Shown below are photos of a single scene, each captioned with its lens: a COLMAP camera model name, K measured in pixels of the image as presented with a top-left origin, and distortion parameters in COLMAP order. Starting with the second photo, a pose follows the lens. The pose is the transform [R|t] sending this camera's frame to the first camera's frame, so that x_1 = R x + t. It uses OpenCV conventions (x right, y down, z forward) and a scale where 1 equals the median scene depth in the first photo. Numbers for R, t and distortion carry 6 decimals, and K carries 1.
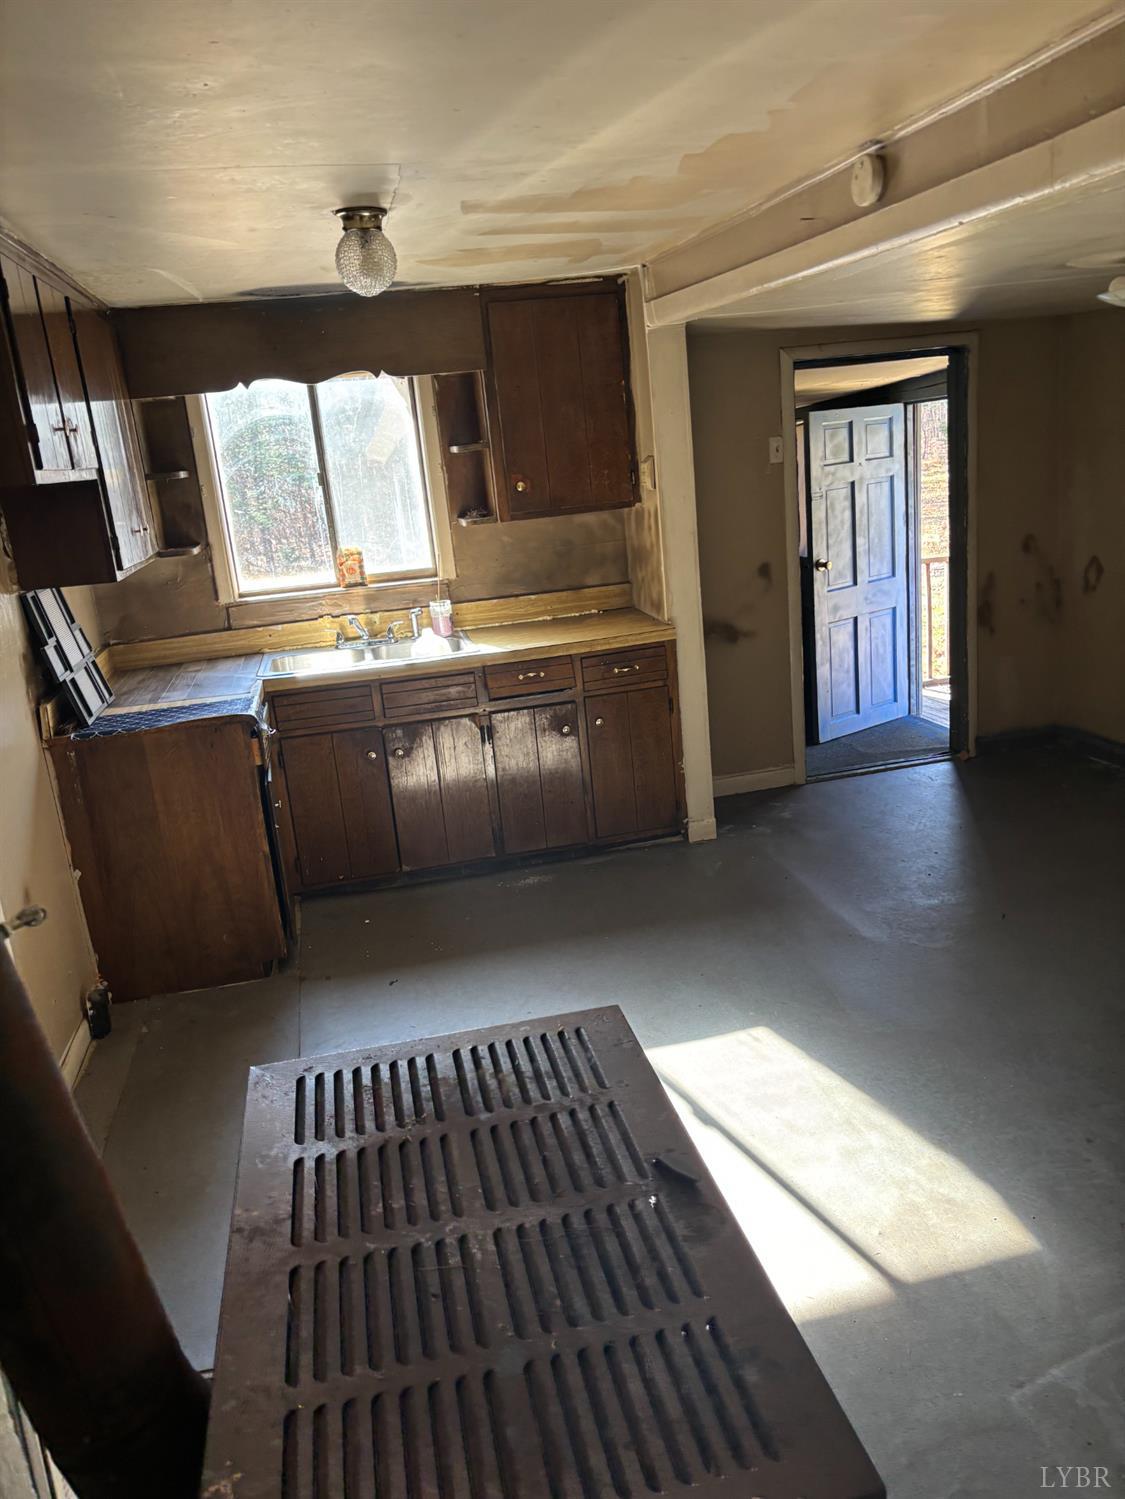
lens RADIAL K [[1118.7, 0, 568.8], [0, 1118.7, 753.1], [0, 0, 1]] dist [0.039712, -0.051946]
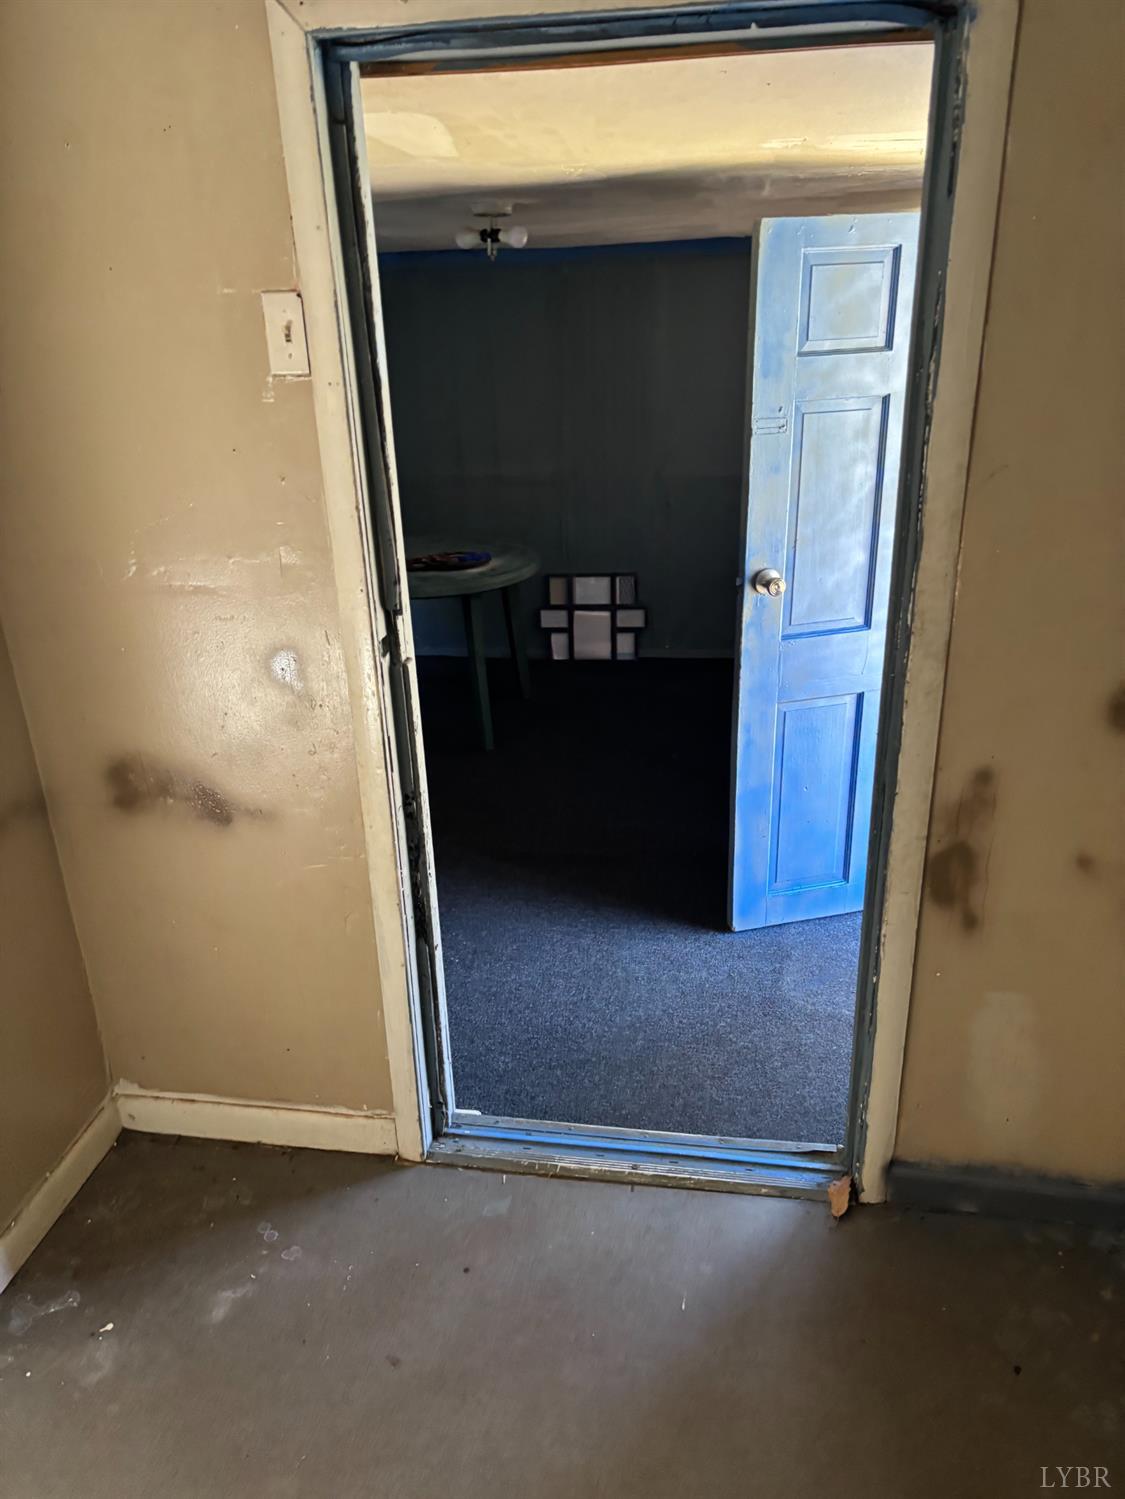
lens RADIAL K [[1118.7, 0, 560.2], [0, 1118.7, 745.2], [0, 0, 1]] dist [0.039712, -0.051946]
pose [[0.930165, 0.202686, -0.306123, 0.337967], [-0.151017, 0.971221, 0.184182, -0.196737], [0.334644, -0.125090, 0.934005, 0.612006]]
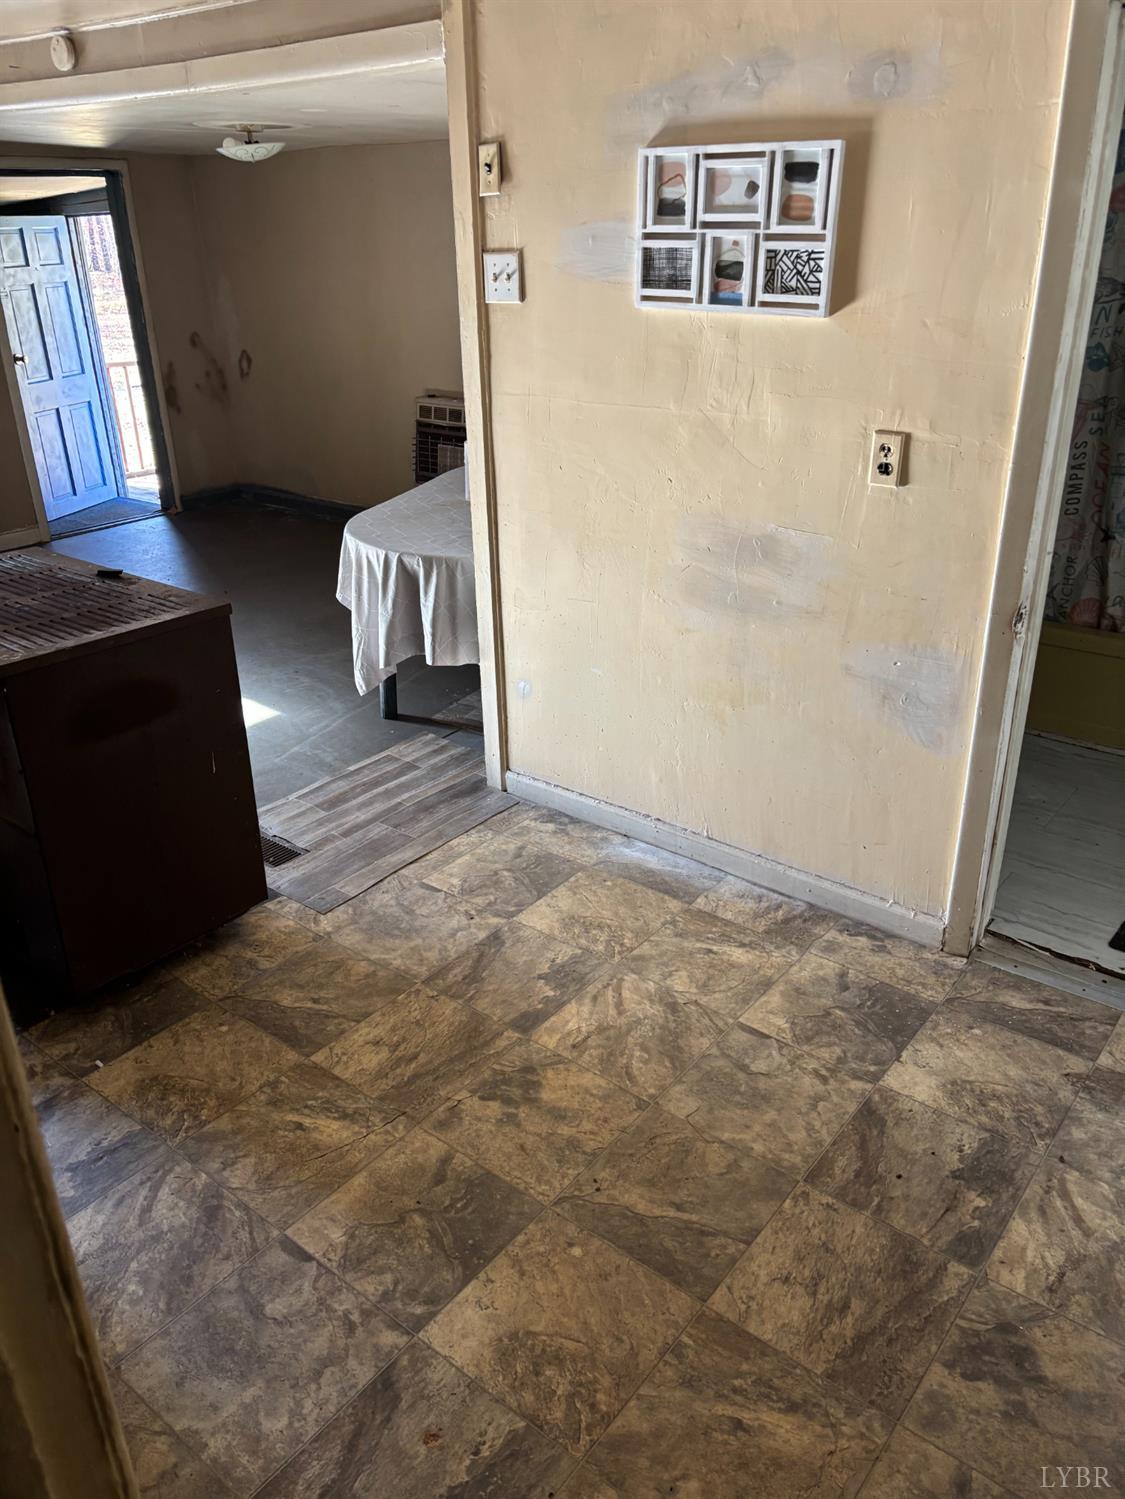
lens RADIAL K [[1118.7, 0, 562.5], [0, 1118.7, 748.4], [0, 0, 1]] dist [0.039712, -0.051946]
pose [[0.767498, -0.195278, 0.610585, -0.139759], [0.114873, 0.978952, 0.168695, 0.098477], [-0.630675, -0.059334, 0.773775, -0.279248]]
